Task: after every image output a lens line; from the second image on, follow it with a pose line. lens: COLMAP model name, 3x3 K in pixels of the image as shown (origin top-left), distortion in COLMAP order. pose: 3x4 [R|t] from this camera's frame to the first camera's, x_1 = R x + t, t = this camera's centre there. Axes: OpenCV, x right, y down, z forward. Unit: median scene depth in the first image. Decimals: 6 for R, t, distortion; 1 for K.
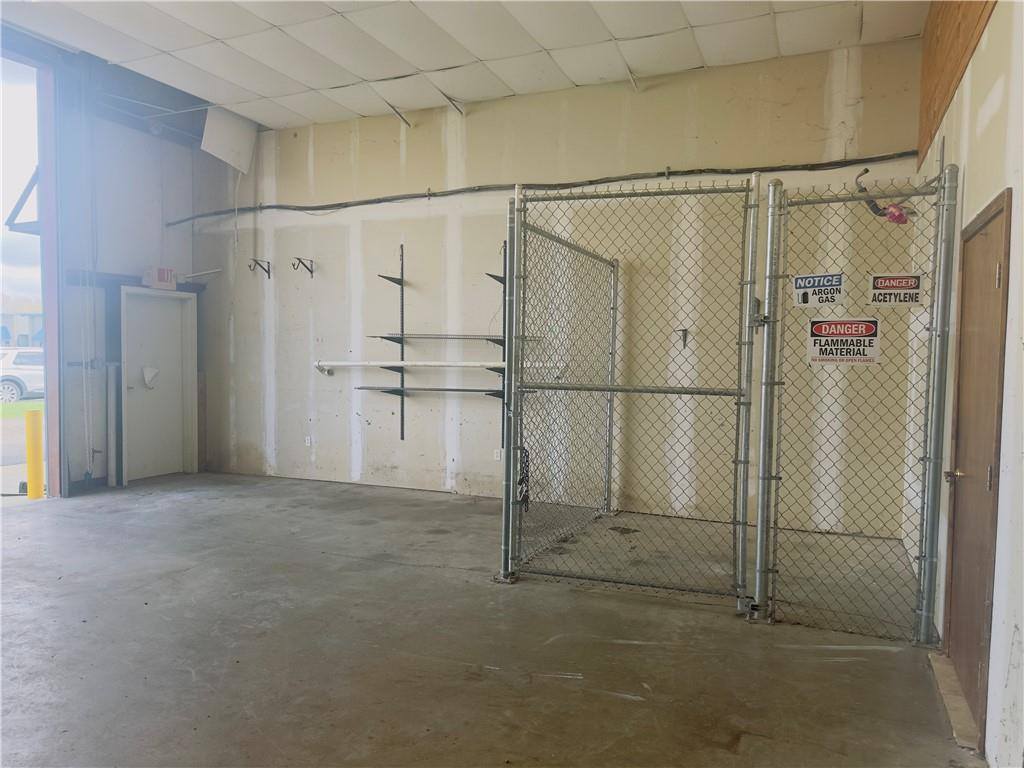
lens RADIAL K [[725.3, 0, 512.0], [0, 725.3, 384.0], [0, 0, 1]] dist [0.141315, -0.000913]
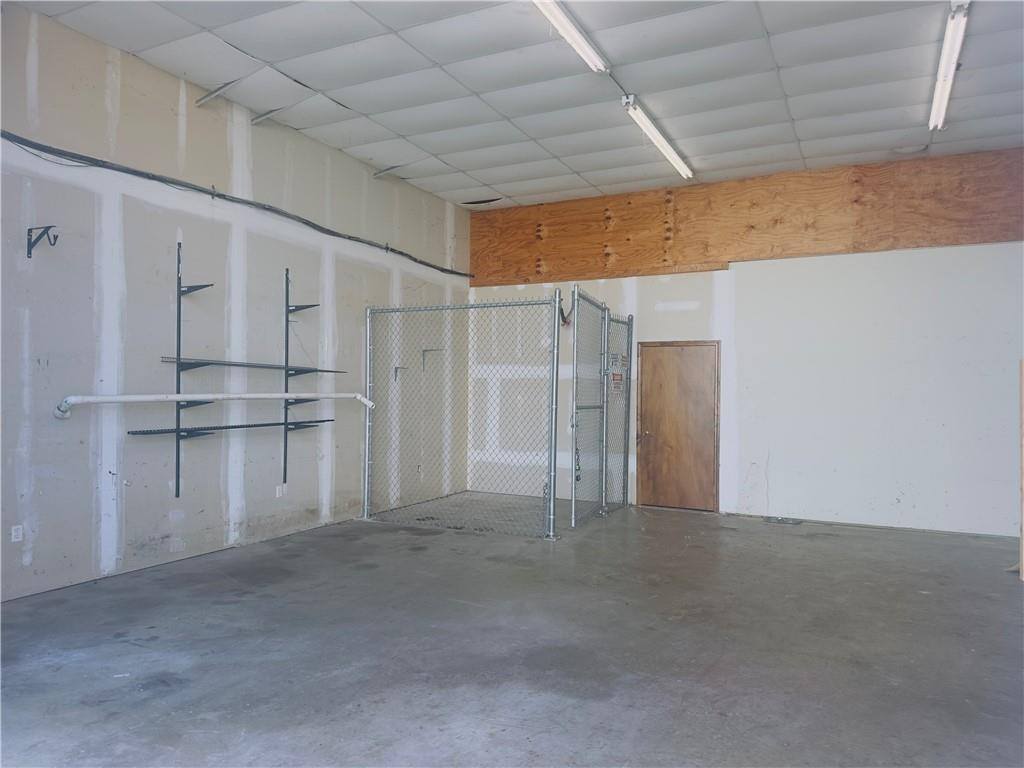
lens RADIAL K [[730.3, 0, 512.0], [0, 730.3, 384.0], [0, 0, 1]] dist [0.023443, -0.004346]
pose [[0.043181, 0.000449, 0.999067, -0.932252], [0.032960, 0.999455, -0.001874, -0.029399], [-0.998523, 0.033010, 0.043143, 0.634531]]
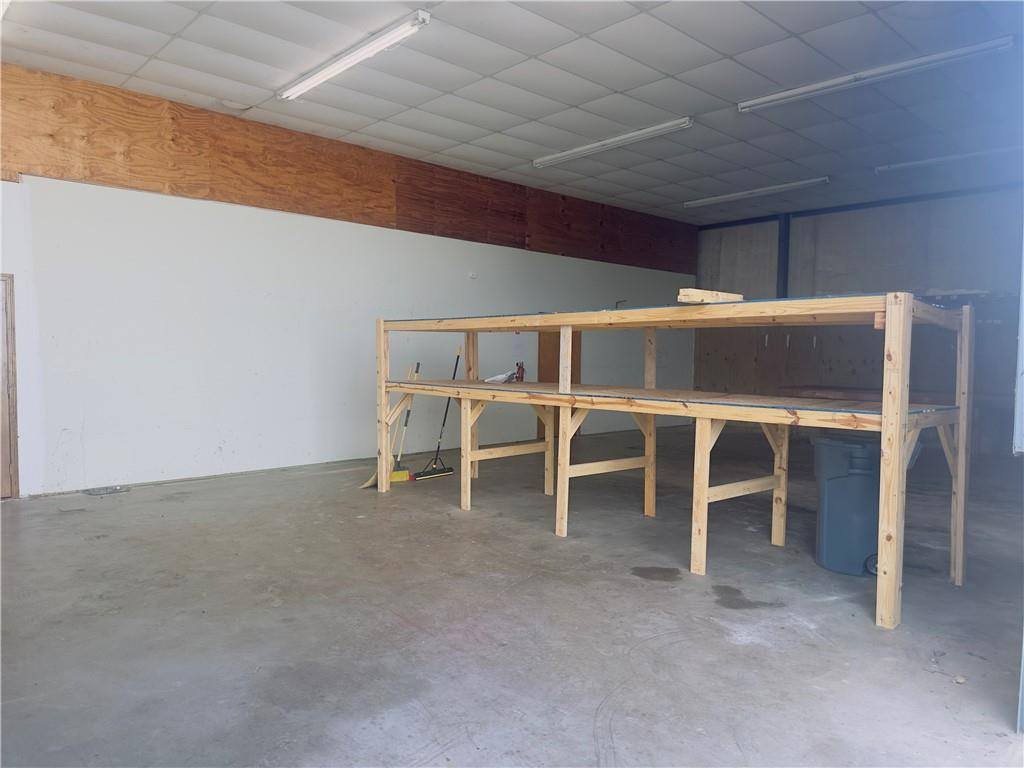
lens RADIAL K [[730.3, 0, 512.0], [0, 730.3, 384.0], [0, 0, 1]] dist [0.023443, -0.004346]
pose [[-0.923467, -0.034776, 0.382099, -0.671735], [0.001092, 0.995642, 0.093255, -0.040995], [-0.383677, 0.086535, -0.919404, 0.949928]]
